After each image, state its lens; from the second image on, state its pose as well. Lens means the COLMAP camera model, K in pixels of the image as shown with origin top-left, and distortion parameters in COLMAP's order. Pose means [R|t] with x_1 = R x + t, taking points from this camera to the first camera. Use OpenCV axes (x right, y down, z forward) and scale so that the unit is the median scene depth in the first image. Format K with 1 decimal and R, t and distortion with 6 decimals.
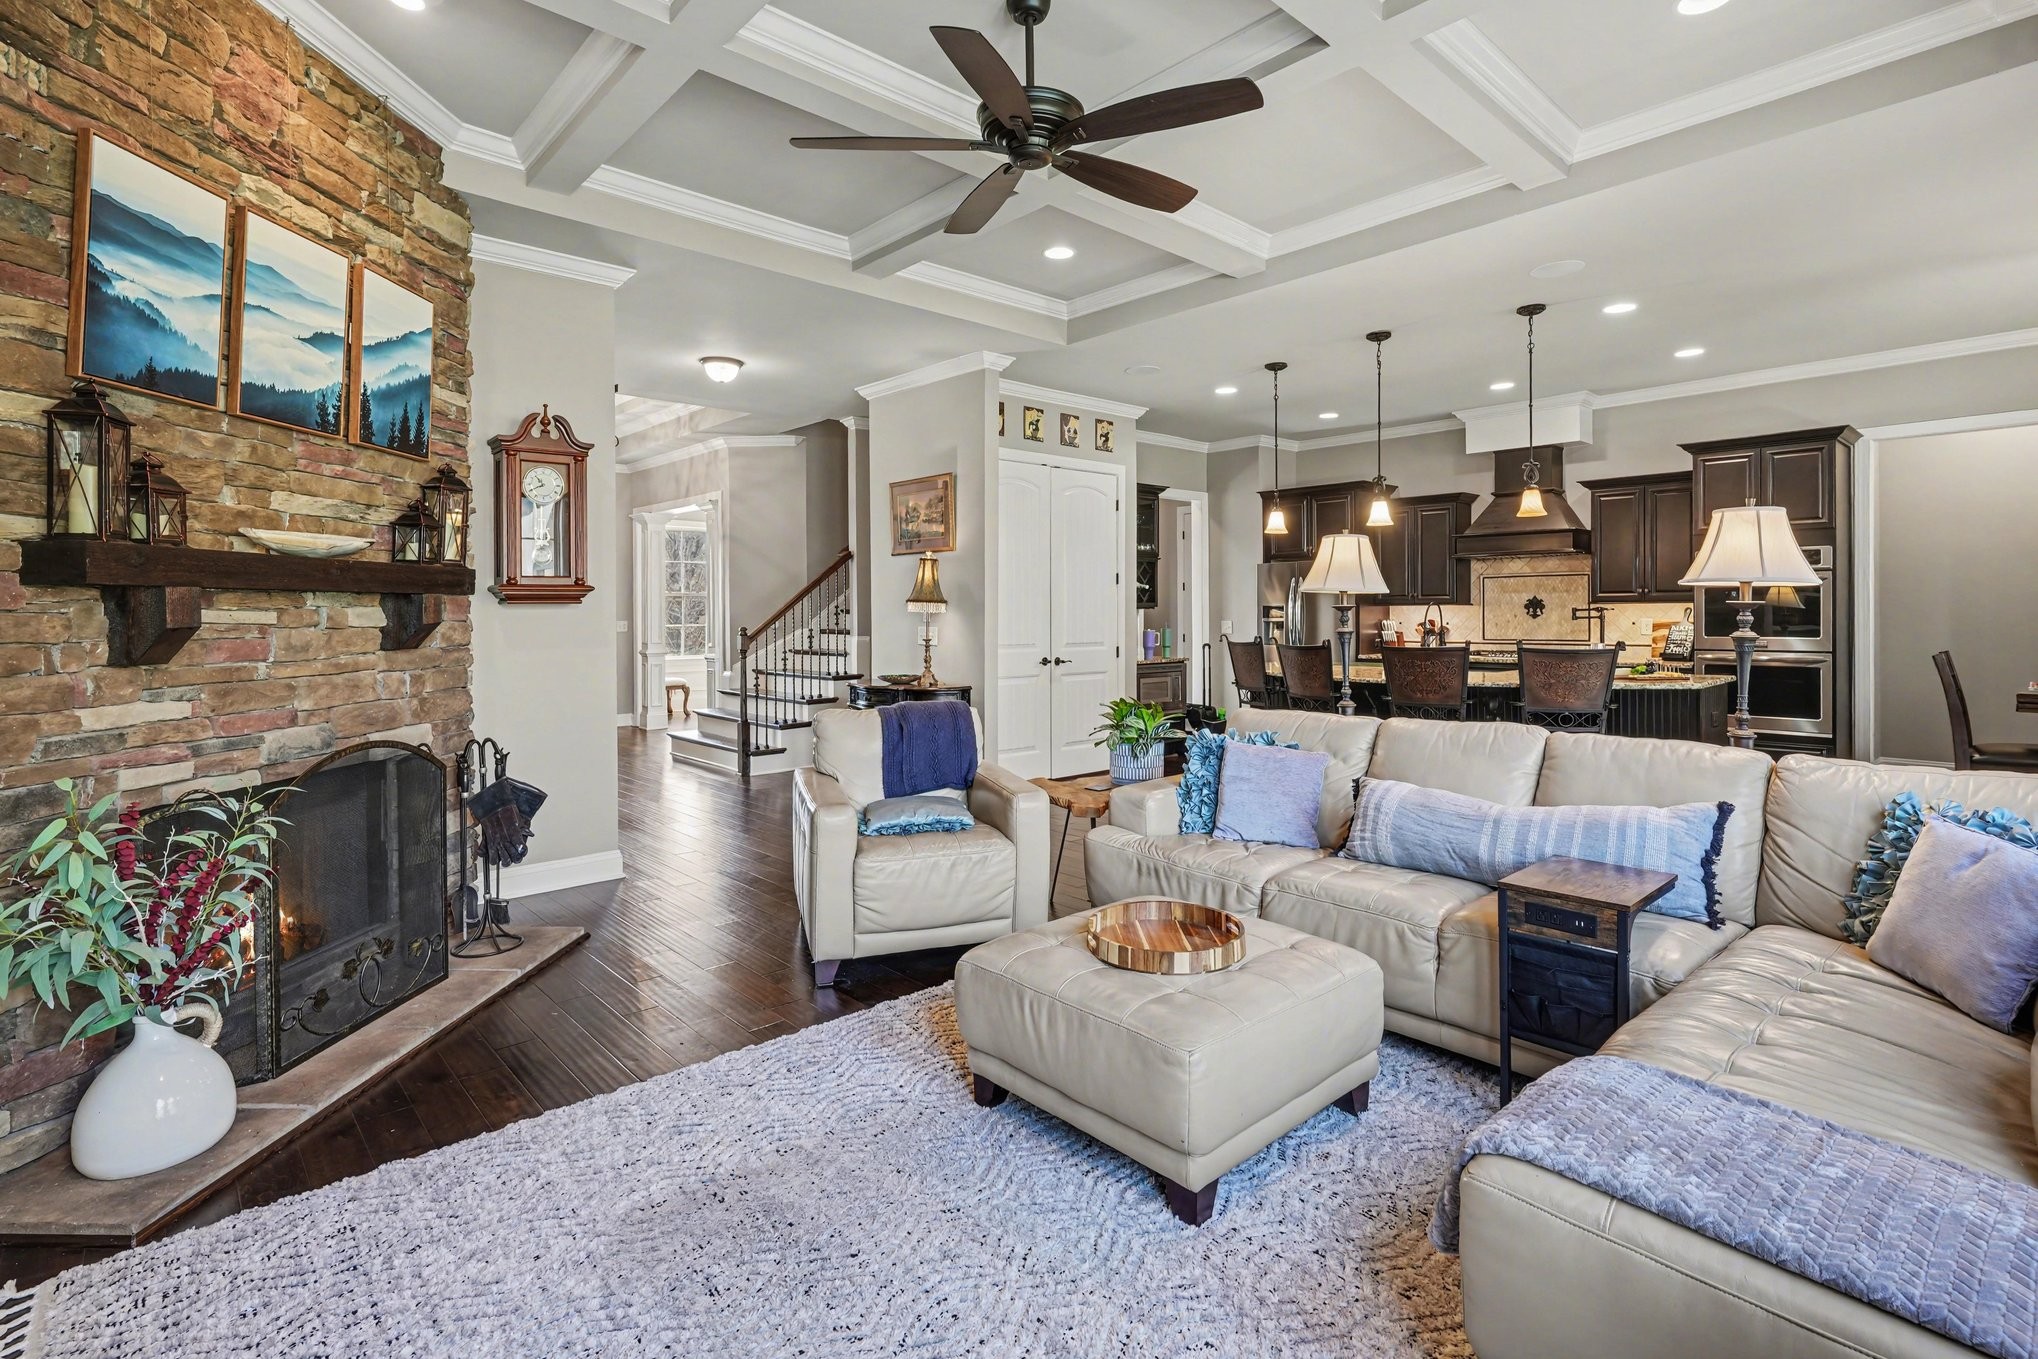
lens RADIAL K [[977.1, 0, 1023.7], [0, 977.1, 613.6], [0, 0, 1]] dist [0.001468, 0.000200]
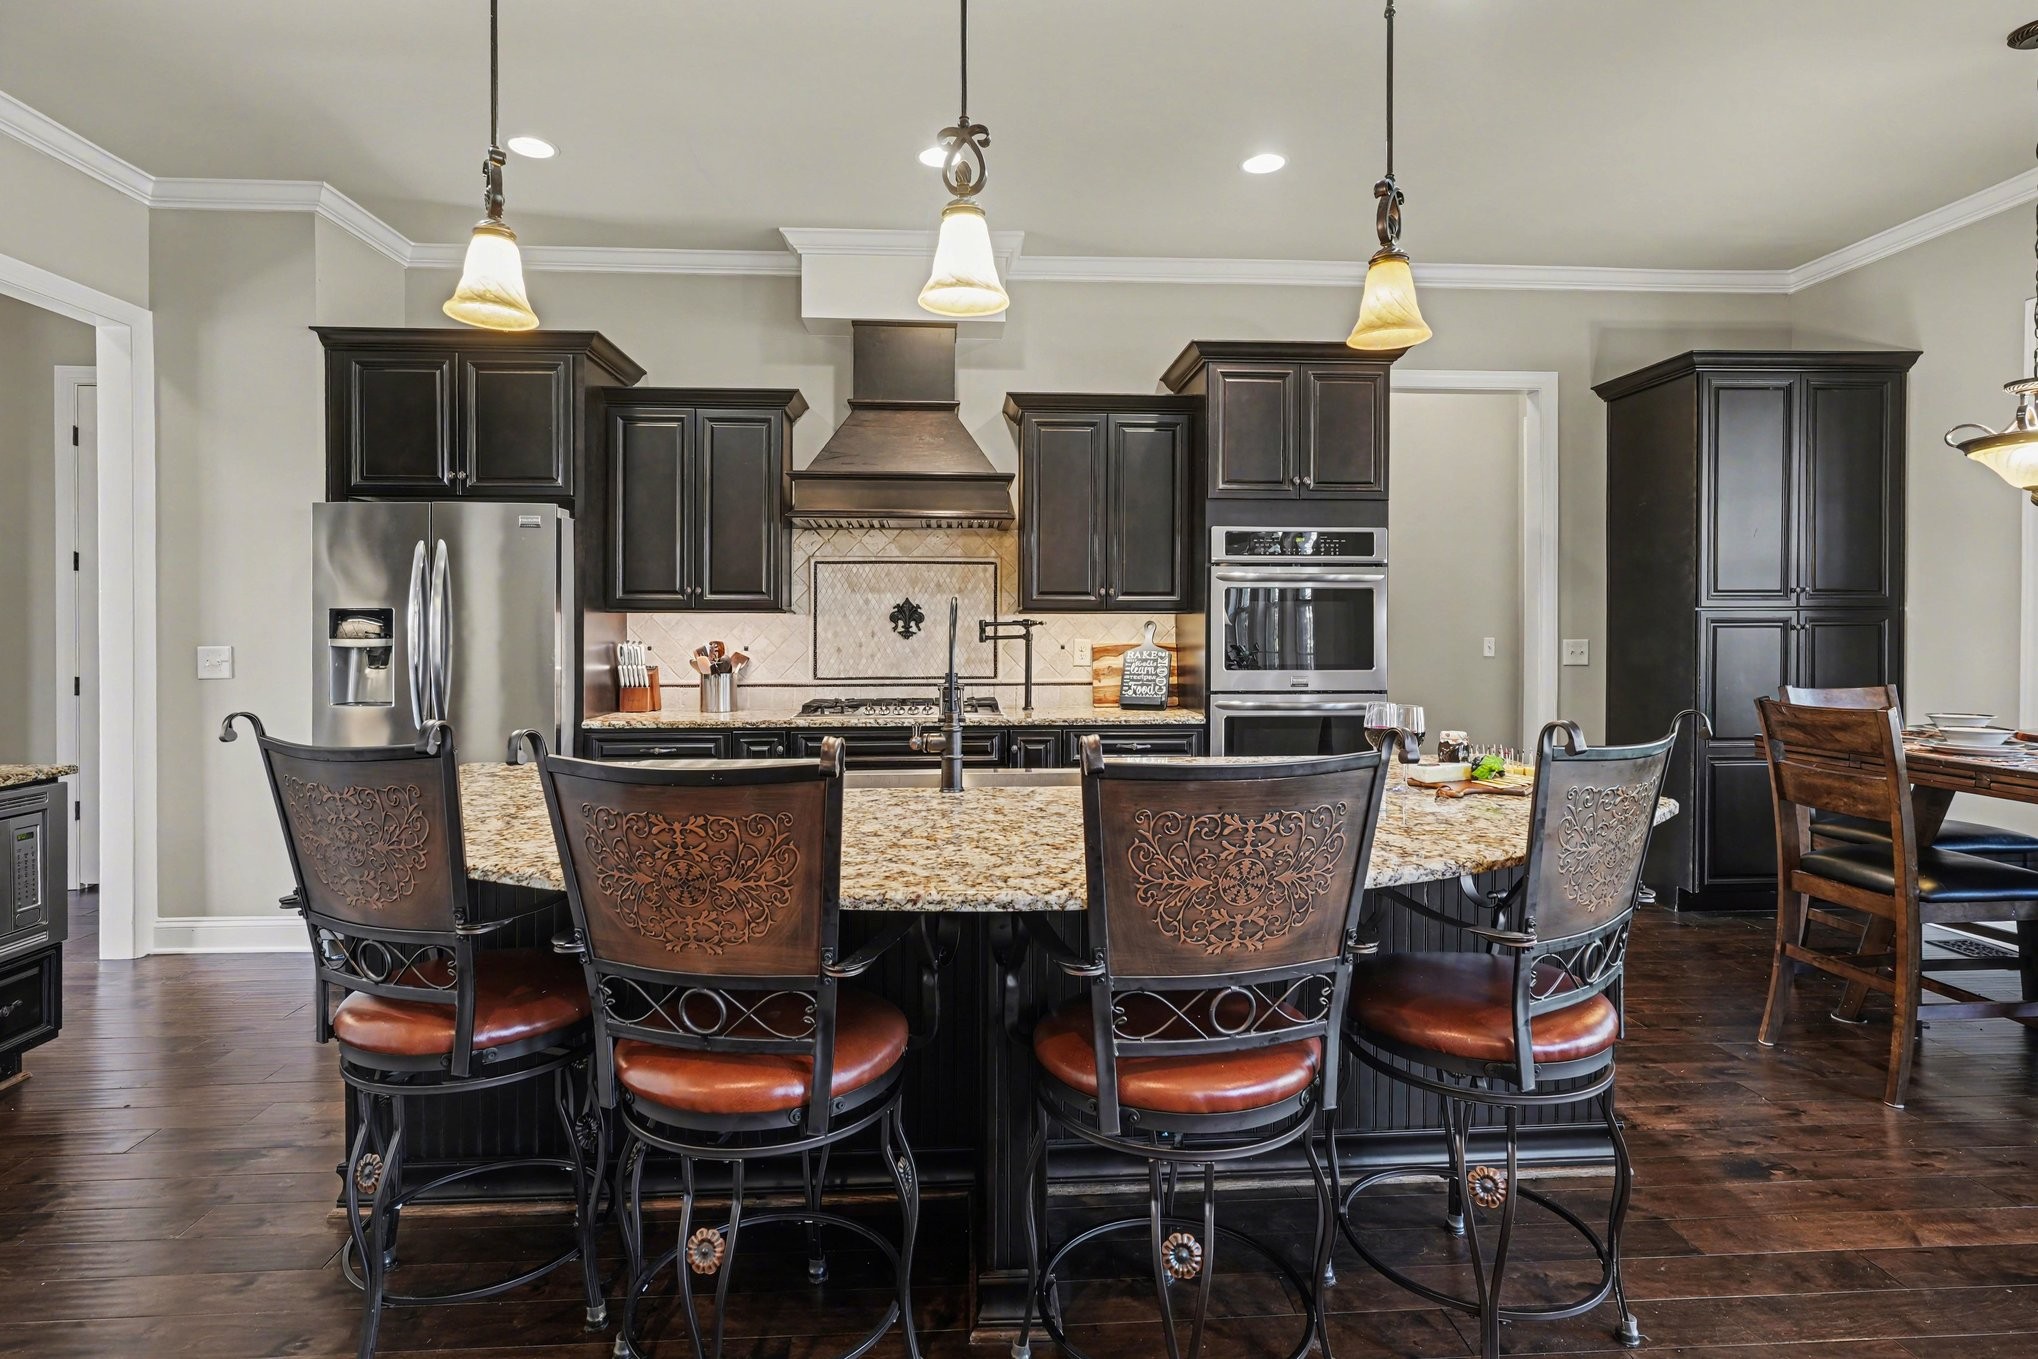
lens RADIAL K [[1026.9, 0, 1010.5], [0, 1026.9, 629.8], [0, 0, 1]] dist [0.002377, 0.000200]
pose [[0.630818, 0.004841, 0.775916, 0.113607], [-0.004112, 0.999987, -0.002896, 0.001229], [-0.775920, -0.001364, 0.630830, 0.616279]]
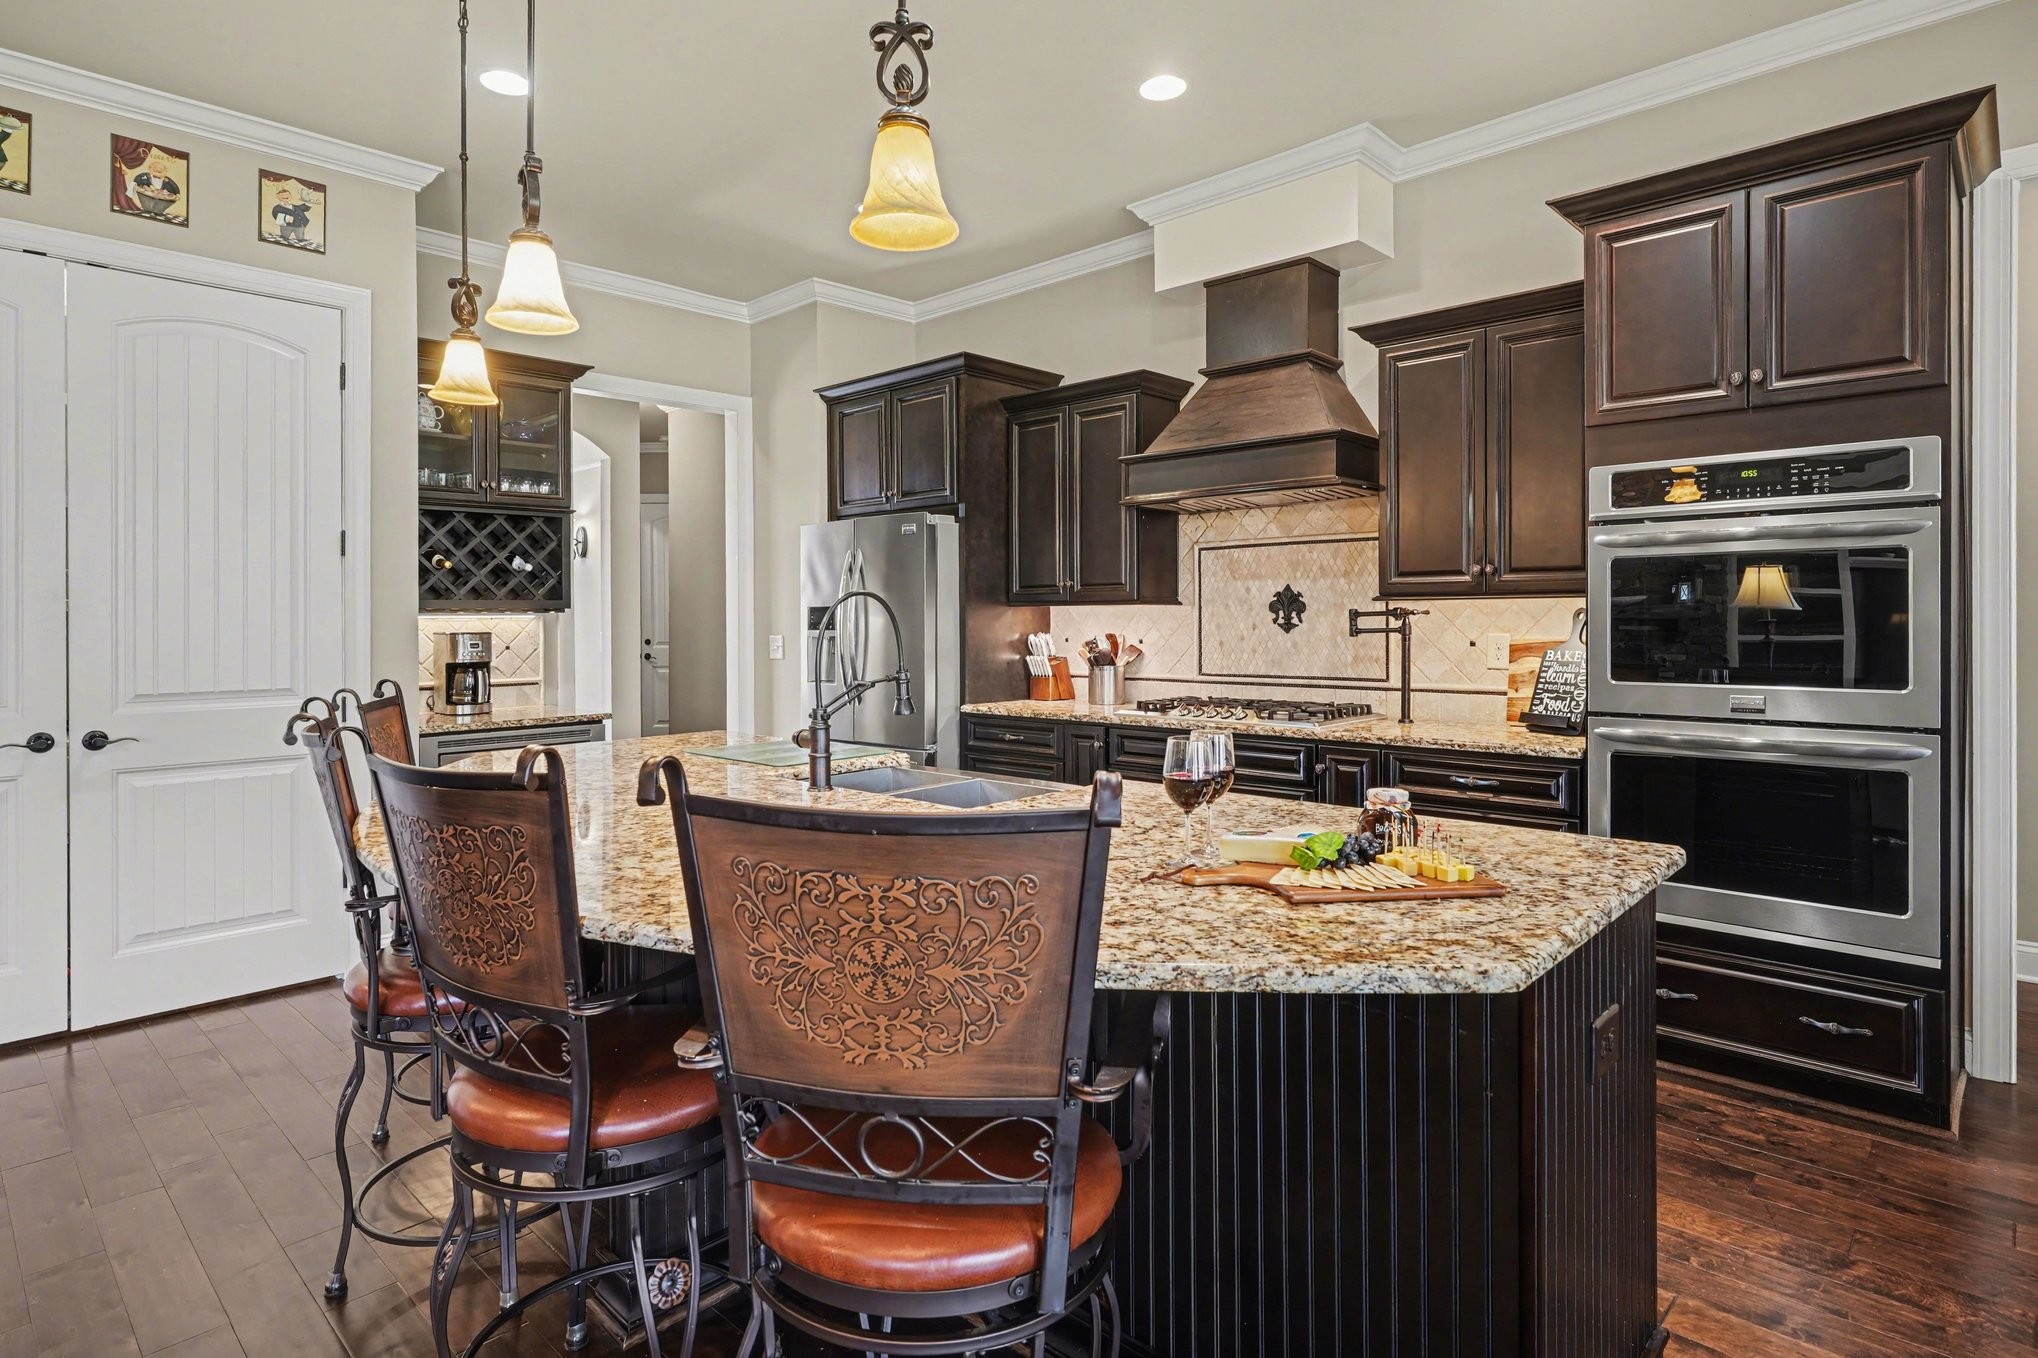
lens RADIAL K [[1075.0, 0, 1017.5], [0, 1075.0, 619.9], [0, 0, 1]] dist [-0.005364, -0.000537]
pose [[0.997577, -0.000982, 0.069558, 0.371664], [0.000984, 1.000000, 0.000017, -0.001174], [-0.069558, 0.000051, 0.997578, 0.507982]]
